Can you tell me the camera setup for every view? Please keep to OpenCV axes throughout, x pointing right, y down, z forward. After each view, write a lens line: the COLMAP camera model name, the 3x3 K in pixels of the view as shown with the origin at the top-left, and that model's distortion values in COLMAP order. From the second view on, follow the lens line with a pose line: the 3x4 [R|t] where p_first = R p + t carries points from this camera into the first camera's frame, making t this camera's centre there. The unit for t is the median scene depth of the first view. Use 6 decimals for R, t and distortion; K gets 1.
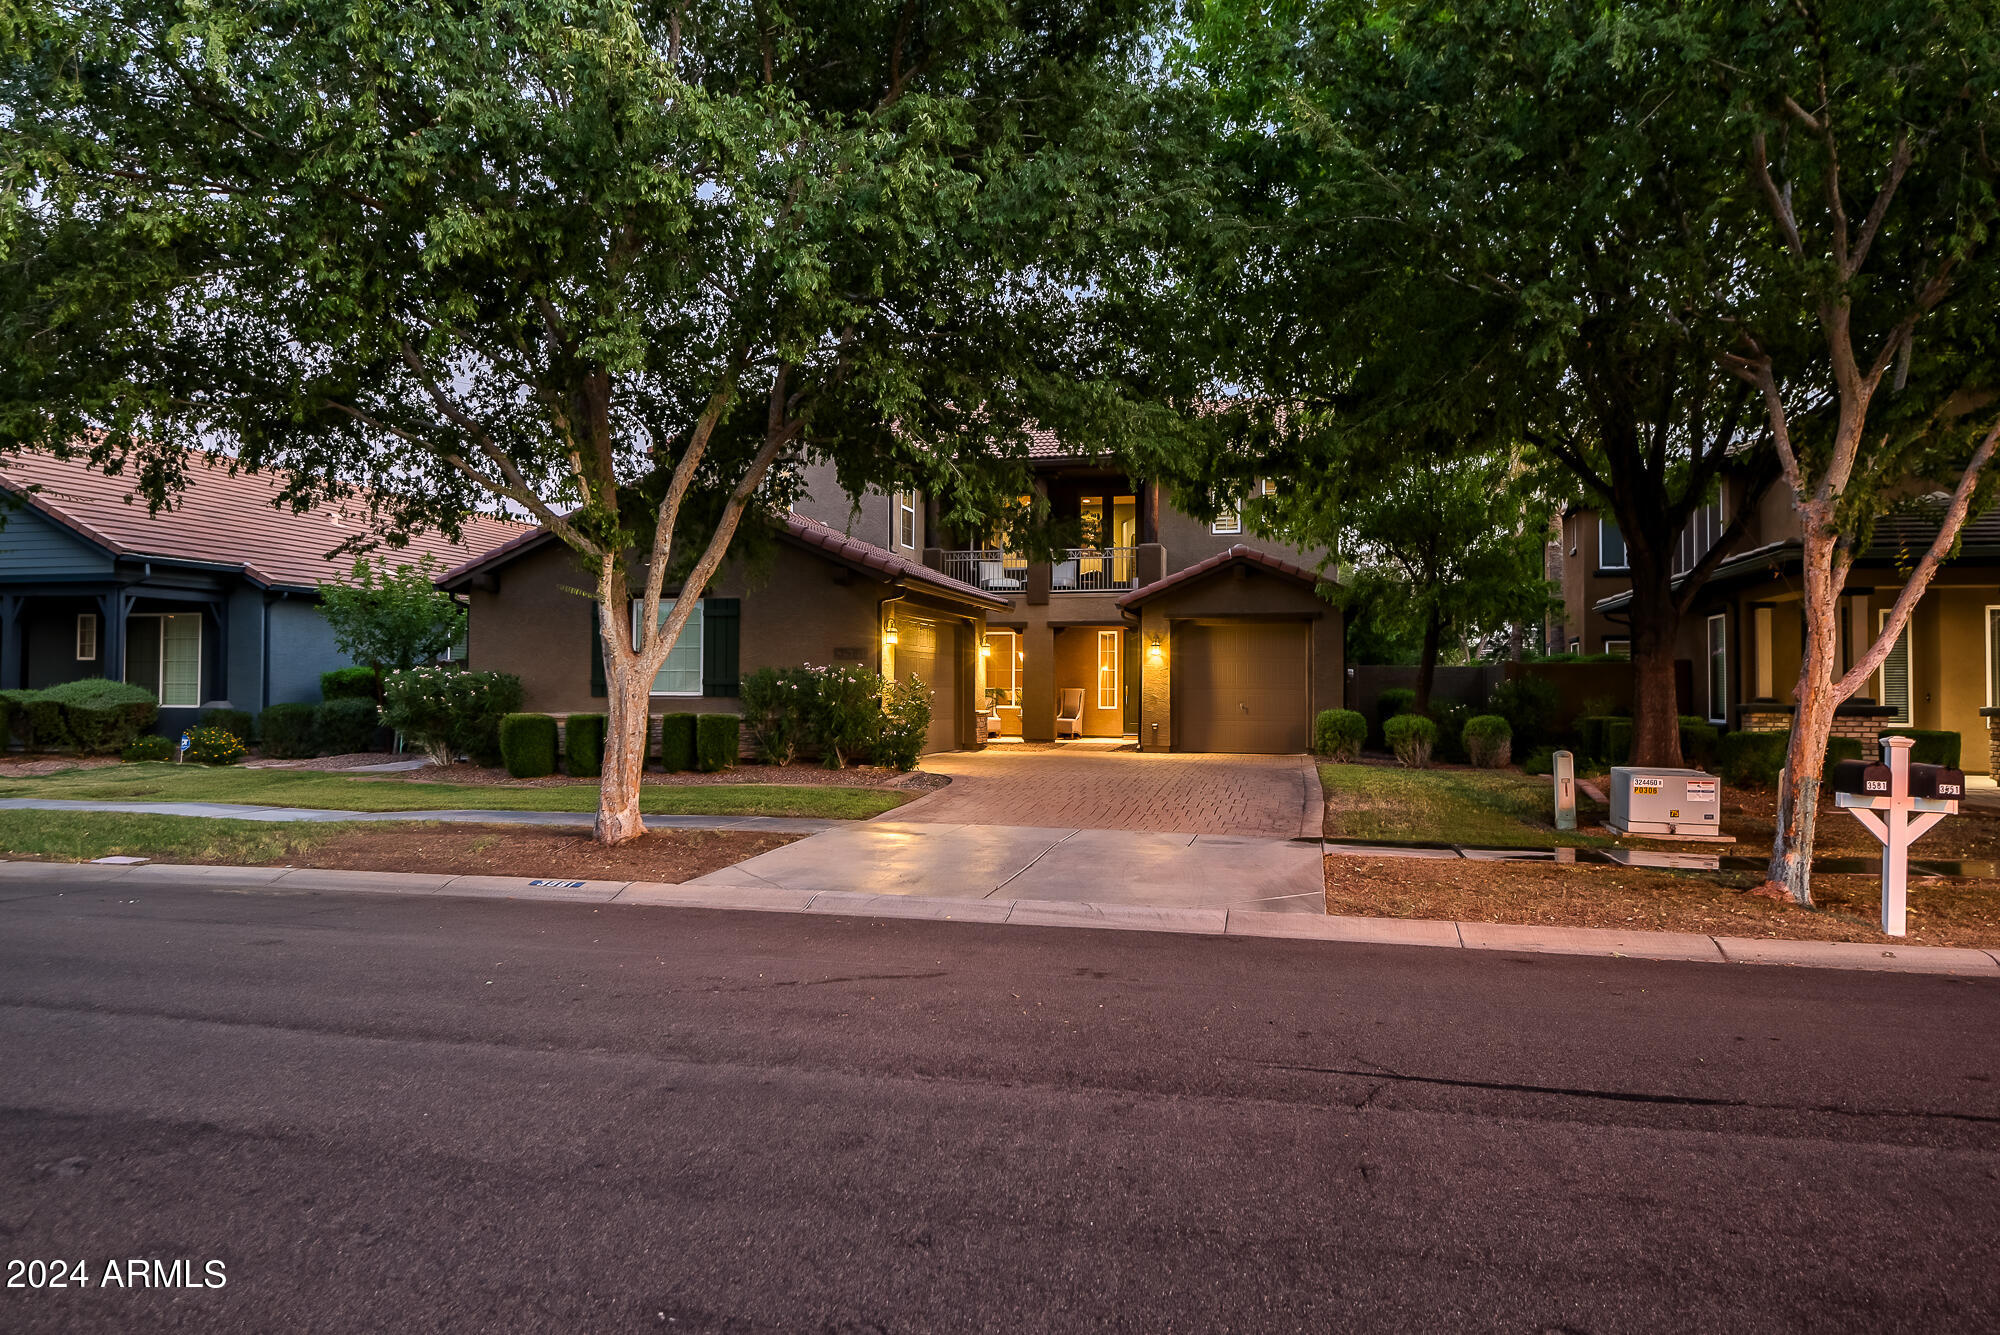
lens RADIAL K [[1312.8, 0, 1000.0], [0, 1312.8, 667.5], [0, 0, 1]] dist [0.002613, 0.000467]
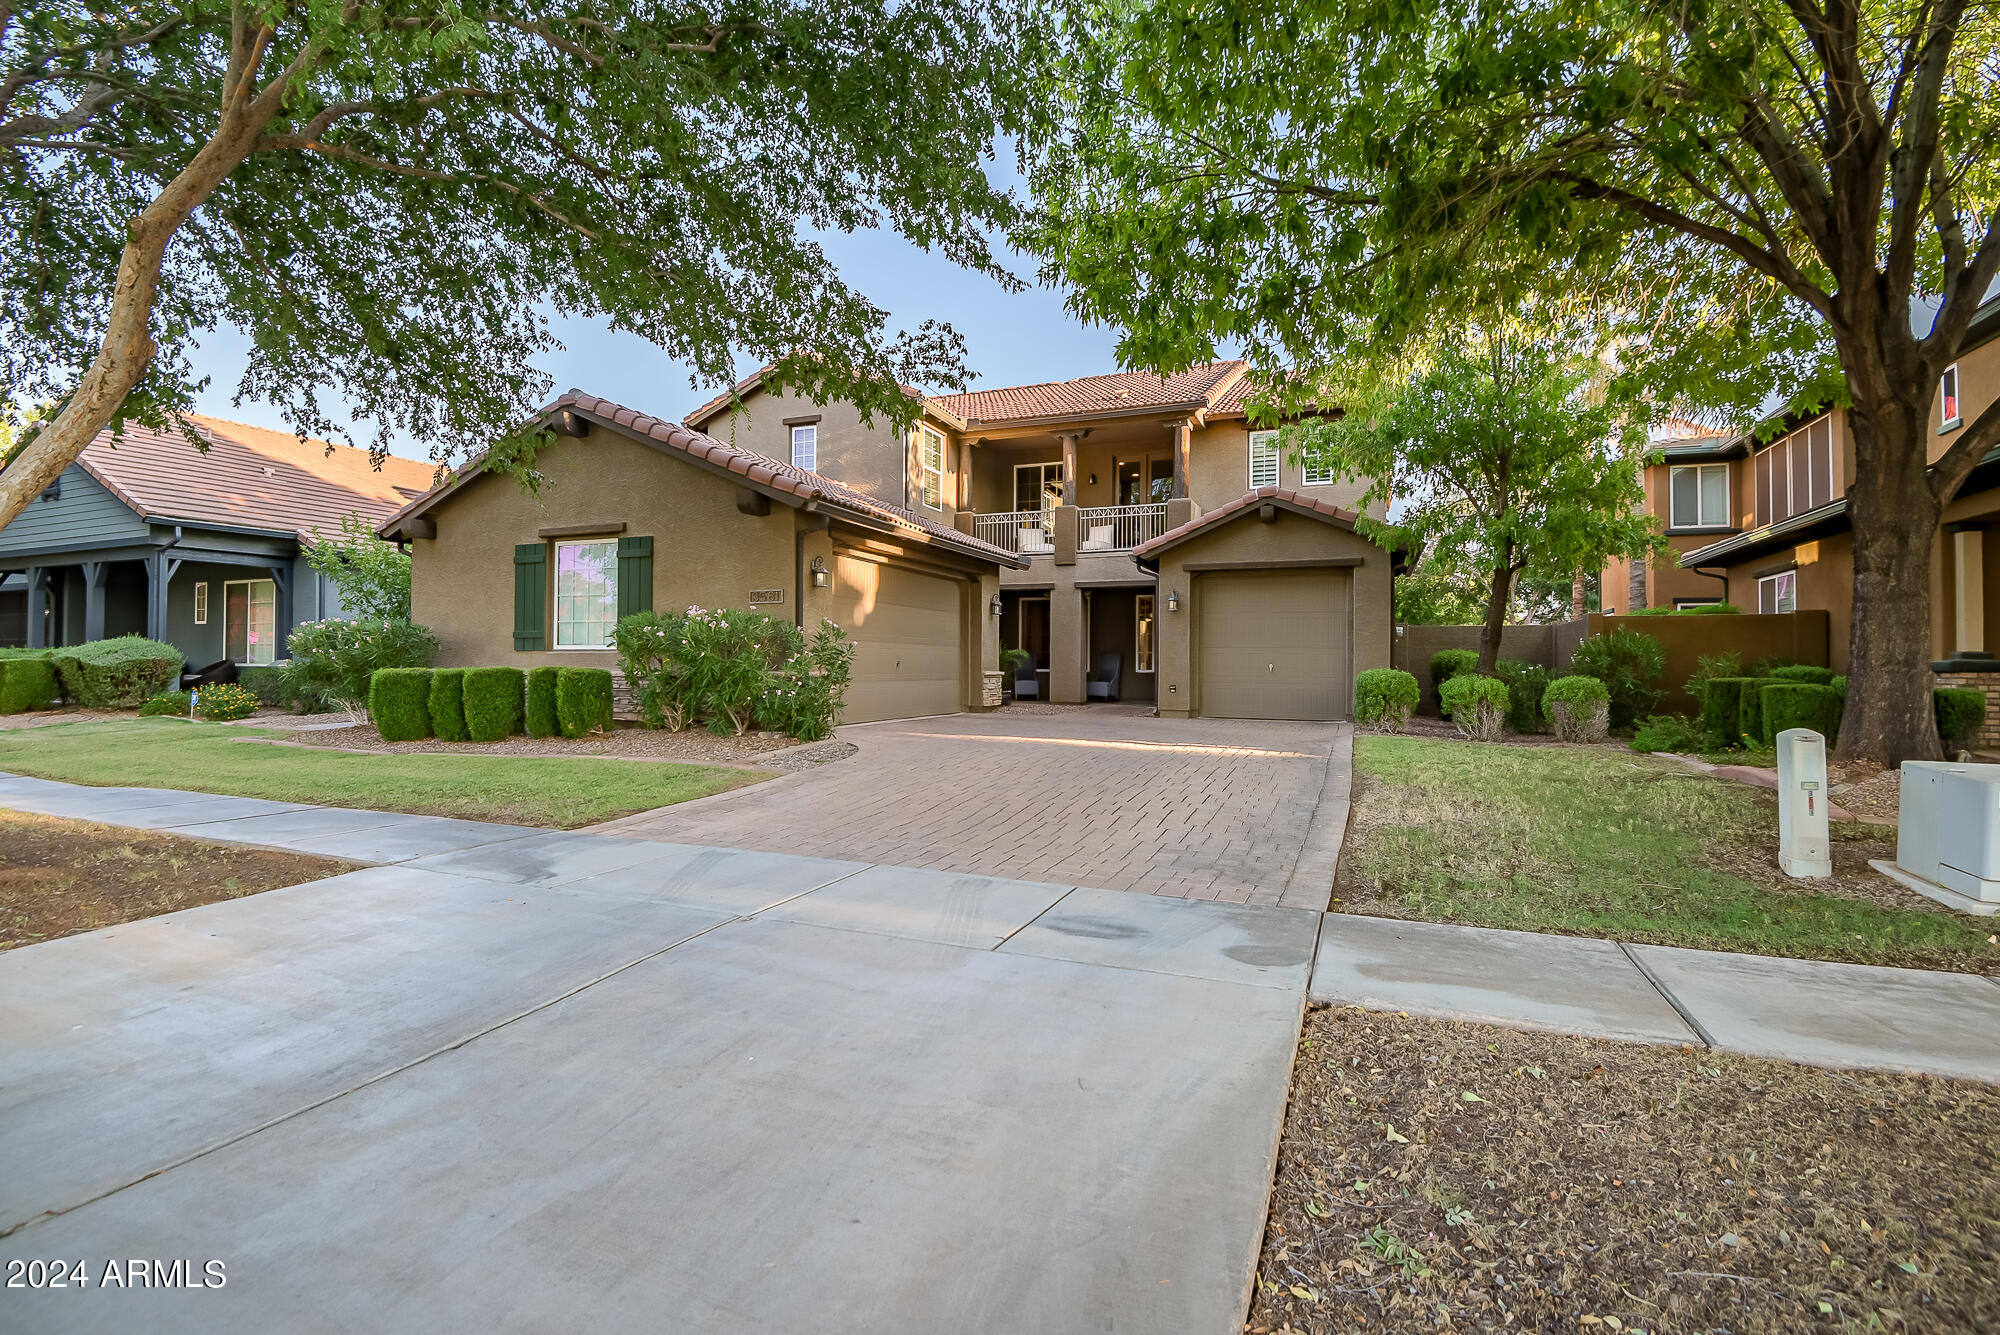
lens RADIAL K [[916.8, 0, 1003.2], [0, 916.8, 664.4], [0, 0, 1]] dist [-0.002475, -0.025762]
pose [[0.988606, 0.001227, -0.150523, 0.108300], [0.000913, 0.999899, 0.014148, 0.020905], [0.150525, -0.014125, 0.988505, 0.393981]]
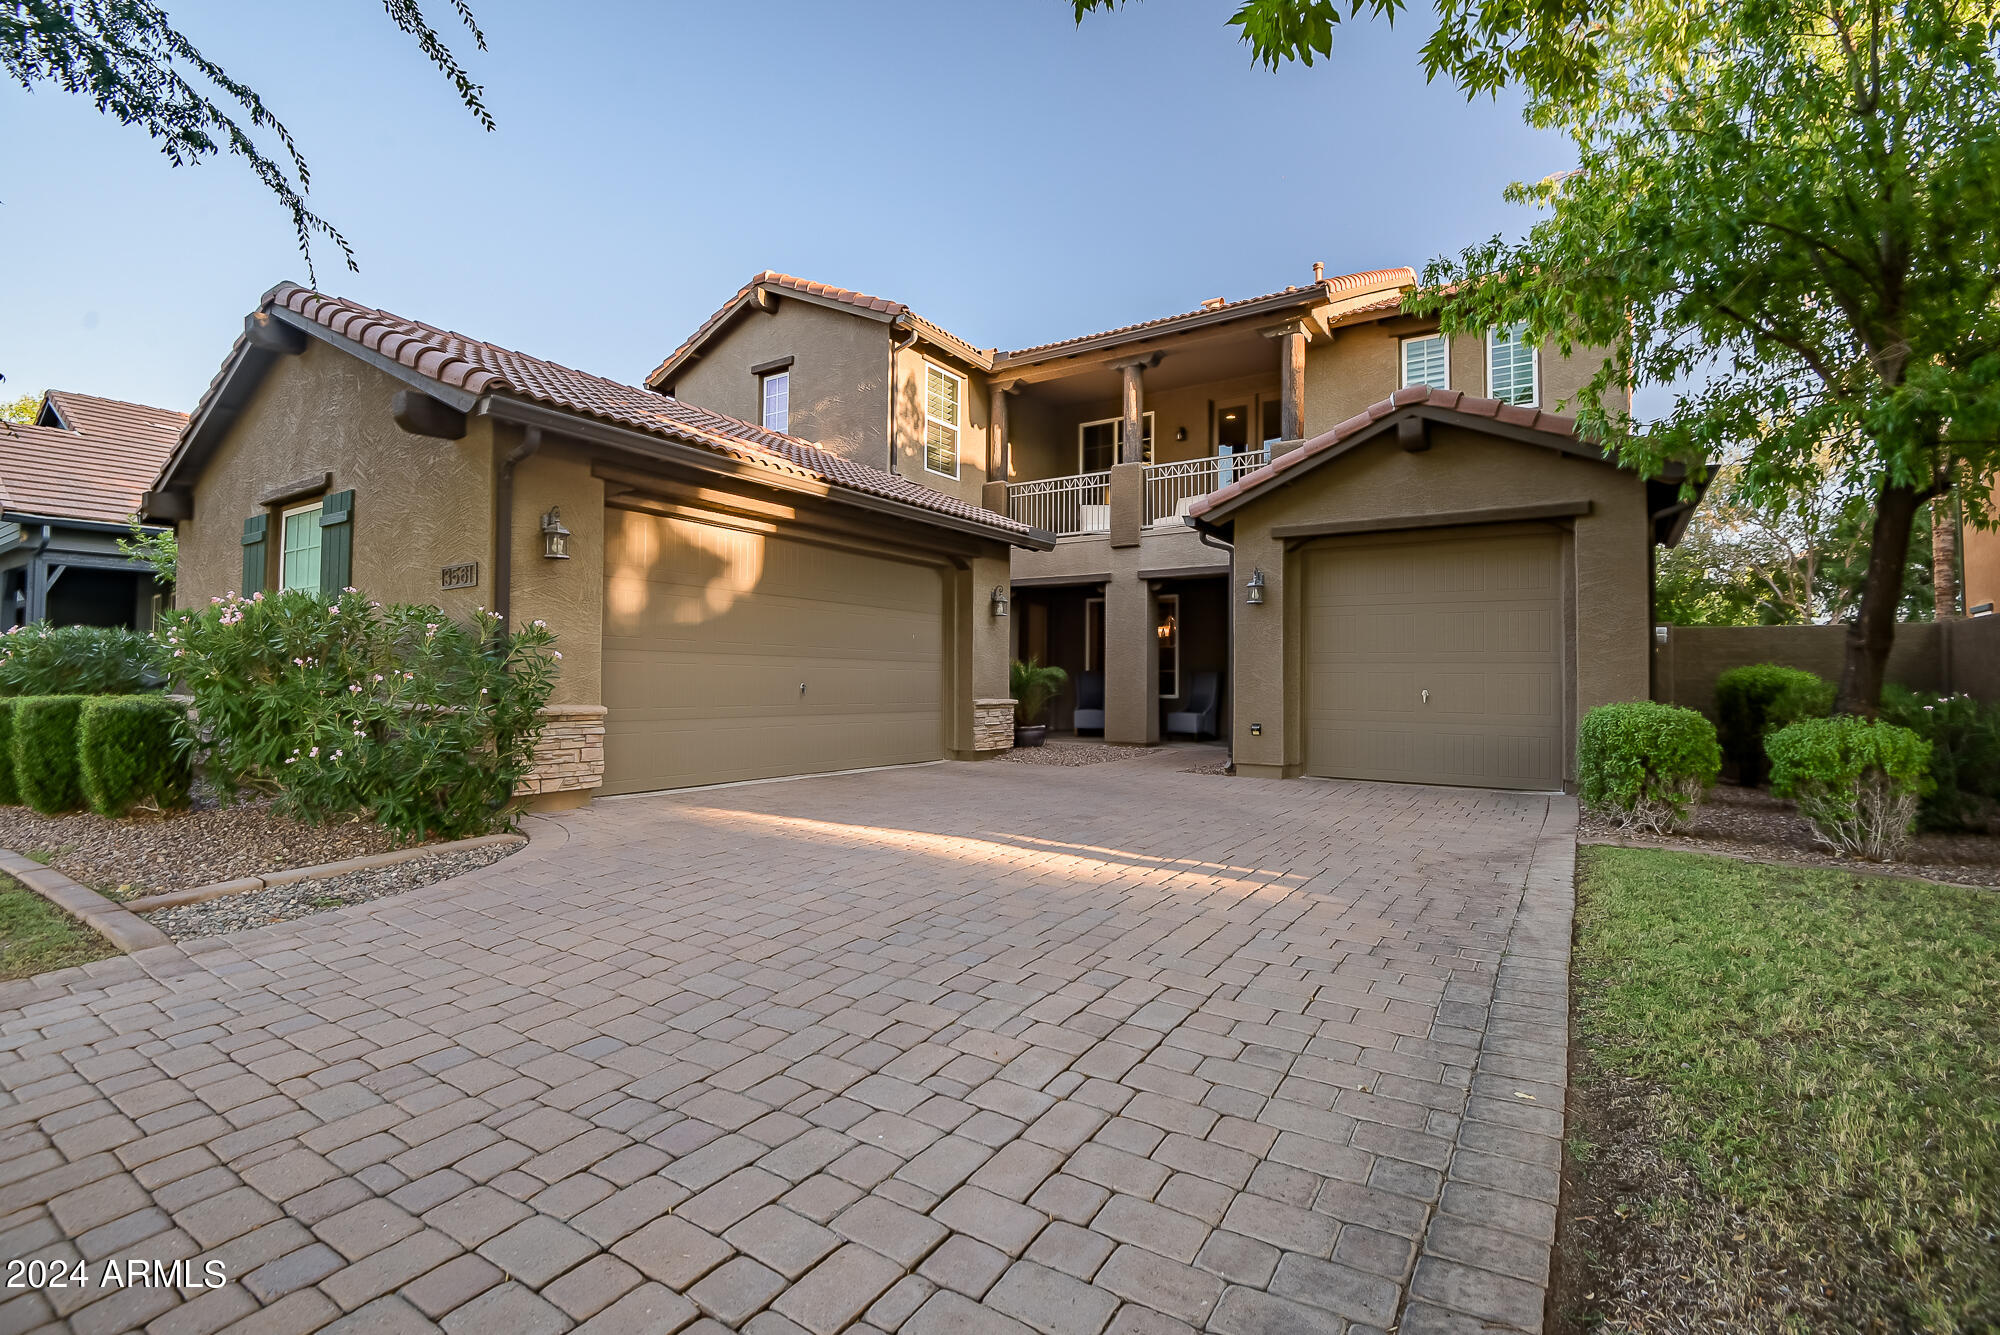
lens RADIAL K [[916.8, 0, 1003.2], [0, 916.8, 664.4], [0, 0, 1]] dist [-0.002475, -0.025762]
pose [[0.940177, -0.004942, -0.340651, 0.167408], [0.002728, 0.999972, -0.006977, 0.021329], [0.340676, 0.005630, 0.940164, 0.663036]]
